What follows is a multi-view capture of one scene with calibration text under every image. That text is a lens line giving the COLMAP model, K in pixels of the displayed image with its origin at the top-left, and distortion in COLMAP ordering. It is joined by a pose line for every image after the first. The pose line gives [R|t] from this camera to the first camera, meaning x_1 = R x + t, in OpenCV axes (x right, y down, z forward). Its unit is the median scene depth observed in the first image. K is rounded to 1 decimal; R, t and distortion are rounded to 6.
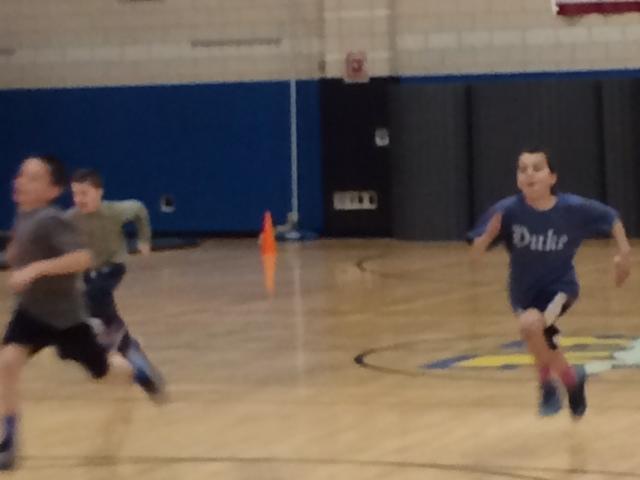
lens RADIAL K [[2739.0, 0, 321.5], [0, 2739.0, 239.7], [0, 0, 1]] dist [0.062553, 0.000000]
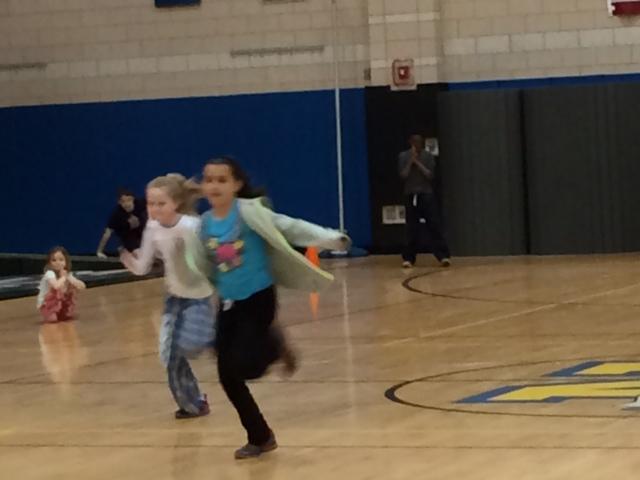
lens RADIAL K [[2739.0, 0, 339.3], [0, 2739.0, 181.7], [0, 0, 1]] dist [0.062553, 0.000000]
pose [[0.999625, -0.019222, -0.019481, 0.008351], [0.018712, 0.999487, -0.026011, -0.001394], [0.019971, 0.025636, 0.999472, 0.050683]]
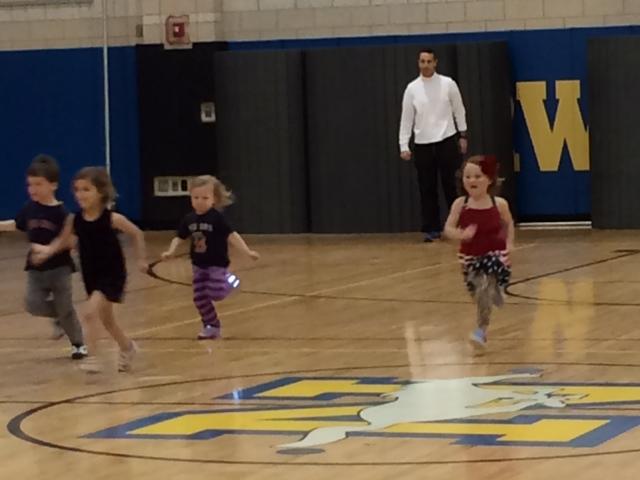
lens RADIAL K [[2739.0, 0, 321.7], [0, 2739.0, 237.7], [0, 0, 1]] dist [0.062553, 0.000000]
pose [[0.999813, -0.006178, 0.018300, 0.042092], [0.006011, 0.999940, 0.009192, -0.005809], [-0.018355, -0.009080, 0.999790, 0.137820]]
